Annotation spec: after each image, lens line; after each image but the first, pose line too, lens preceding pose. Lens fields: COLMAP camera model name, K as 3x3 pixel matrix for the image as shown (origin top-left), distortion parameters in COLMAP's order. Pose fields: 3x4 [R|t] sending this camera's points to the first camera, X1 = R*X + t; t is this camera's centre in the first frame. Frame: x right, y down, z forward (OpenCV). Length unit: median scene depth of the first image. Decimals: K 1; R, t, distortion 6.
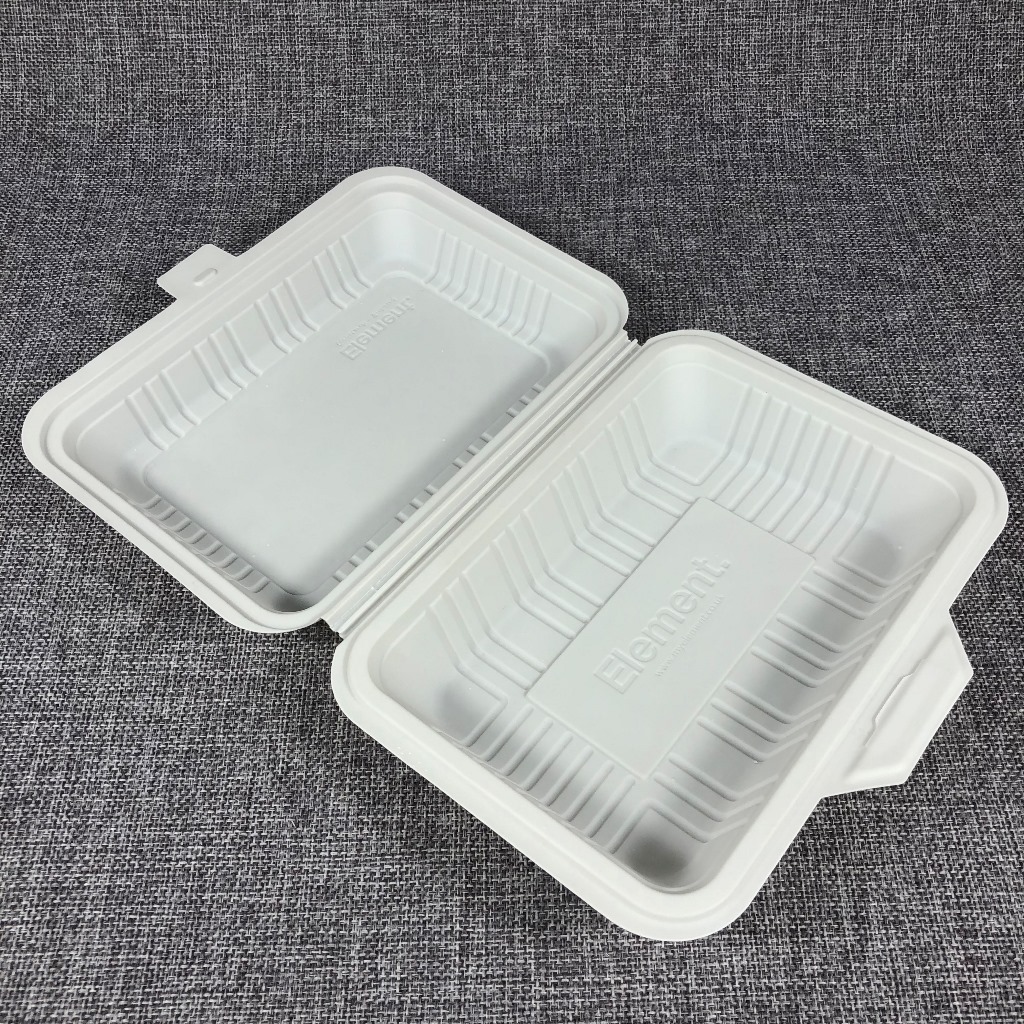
lens RADIAL K [[1146.5, 0, 505.6], [0, 1146.5, 500.9], [0, 0, 1]] dist [0.009089, 0.000000]
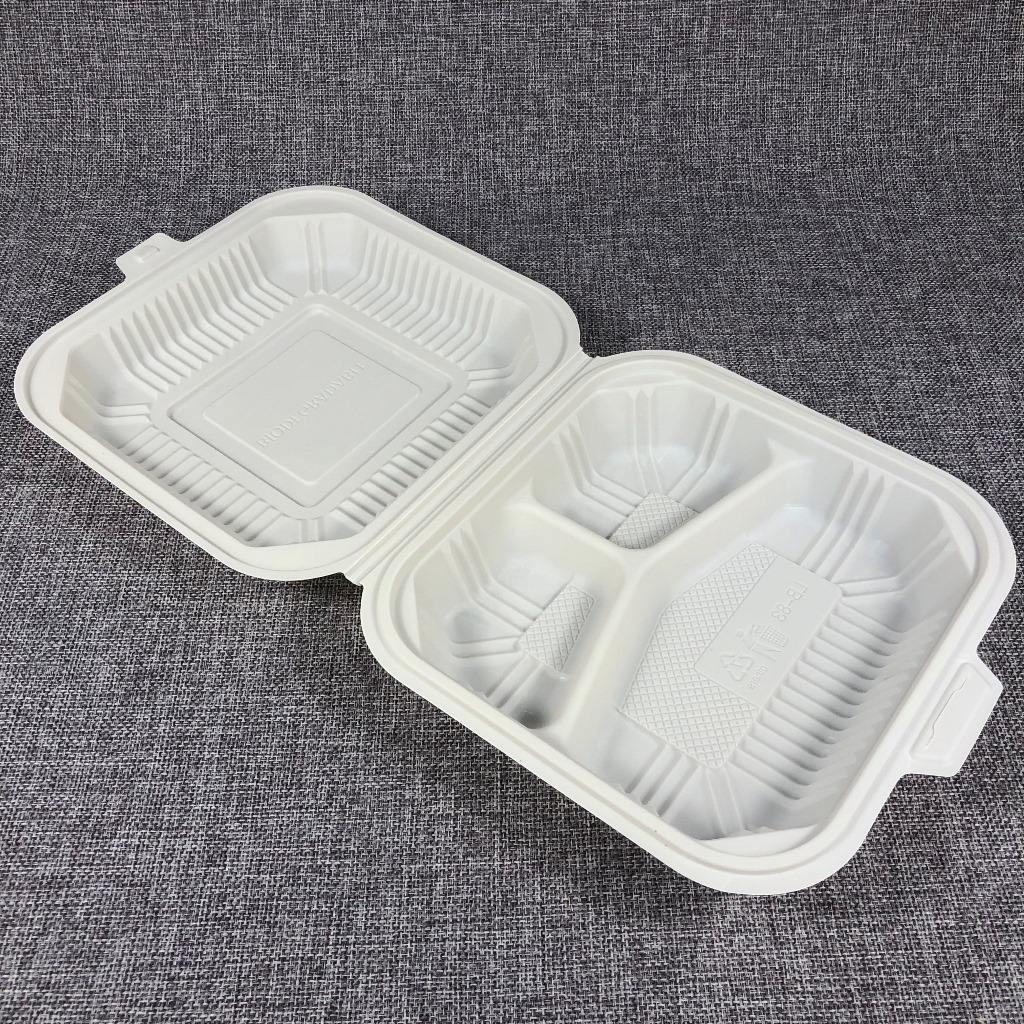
lens RADIAL K [[1146.5, 0, 506.4], [0, 1146.5, 491.1], [0, 0, 1]] dist [0.009089, 0.000000]
pose [[0.999966, -0.003018, 0.007631, -0.027753], [0.003608, 0.996902, -0.078572, 0.113937], [-0.007370, 0.078597, 0.996879, -0.192671]]
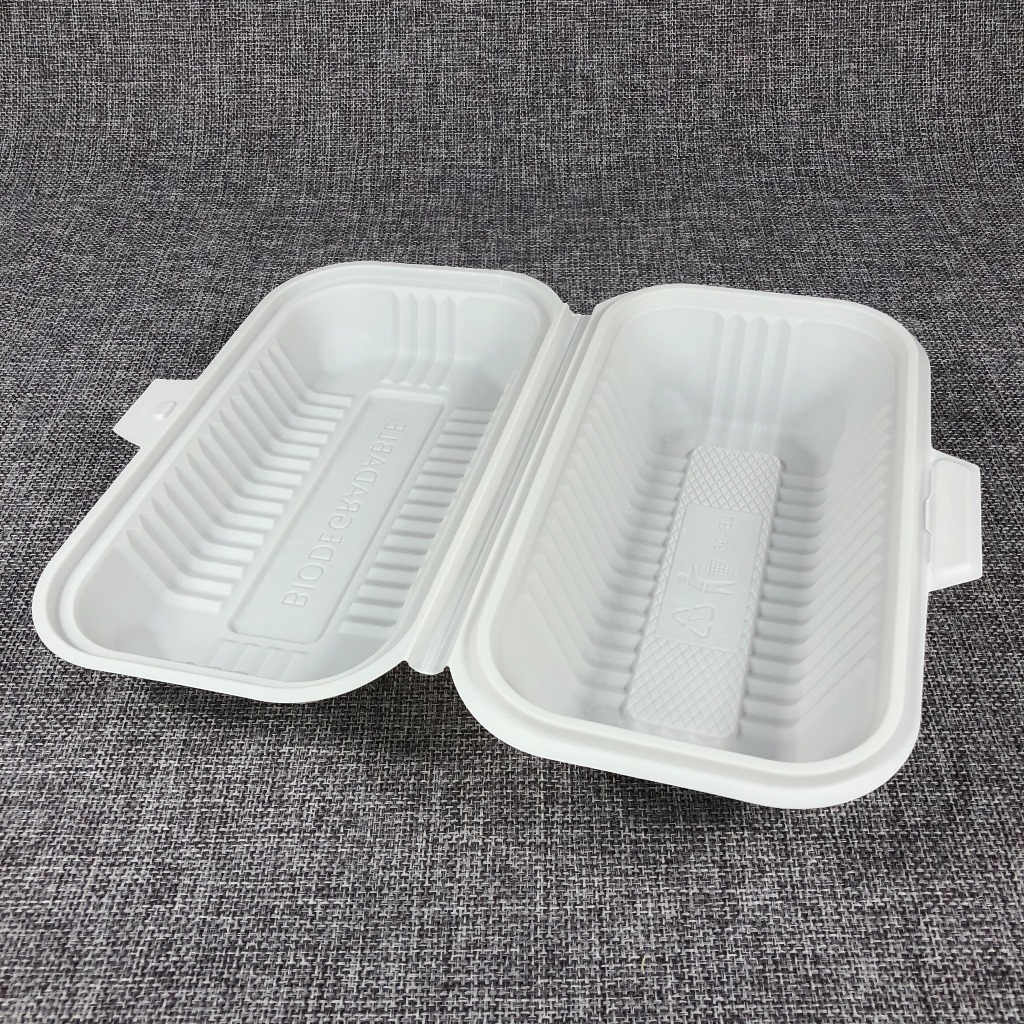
lens RADIAL K [[1146.5, 0, 506.1], [0, 1146.5, 484.2], [0, 0, 1]] dist [0.009089, 0.000000]
pose [[0.999727, 0.006567, -0.022446, -0.034509], [-0.011040, 0.978615, -0.205405, 0.217212], [0.020617, 0.205596, 0.978420, 0.001297]]
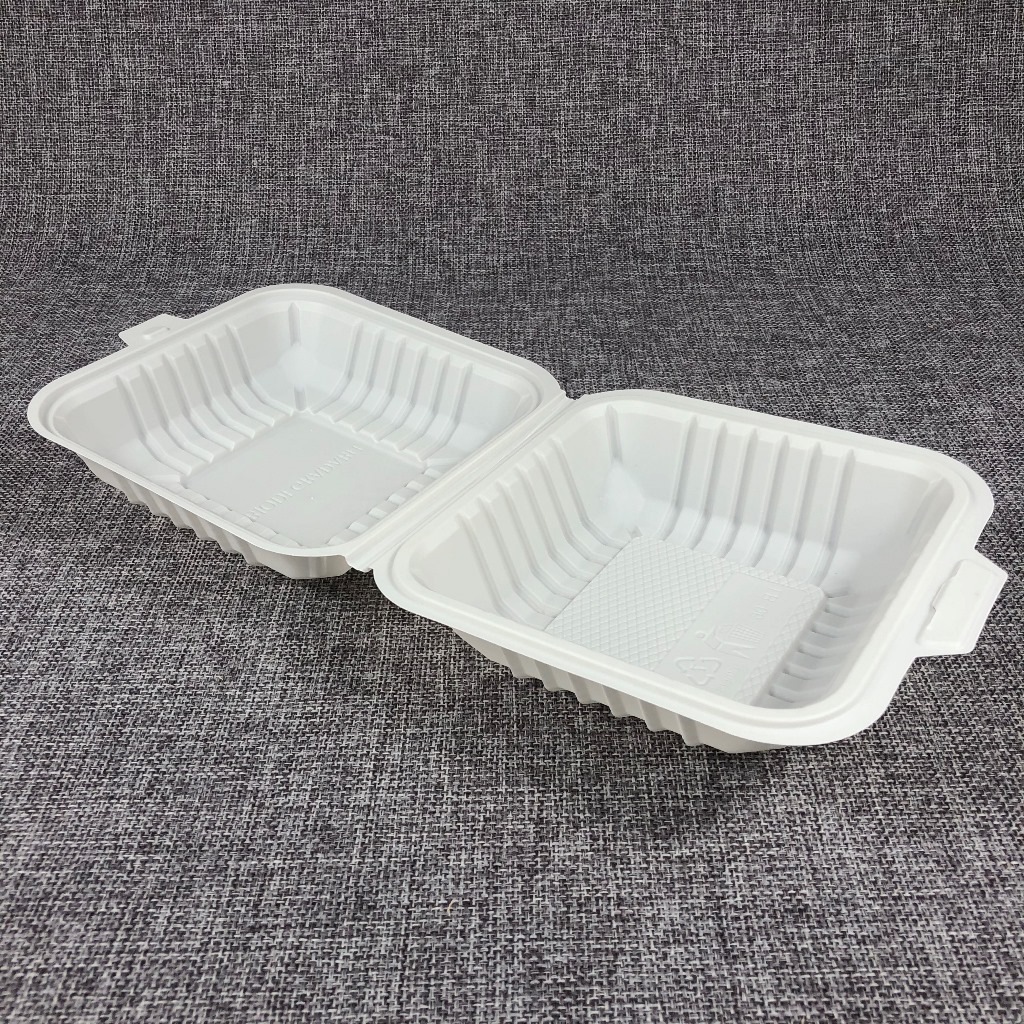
lens RADIAL K [[1146.5, 0, 502.2], [0, 1146.5, 478.3], [0, 0, 1]] dist [0.009089, 0.000000]
pose [[0.999869, -0.003060, -0.015877, 0.057575], [-0.002968, 0.930525, -0.366217, 0.341633], [0.015895, 0.366216, 0.930394, -0.008088]]
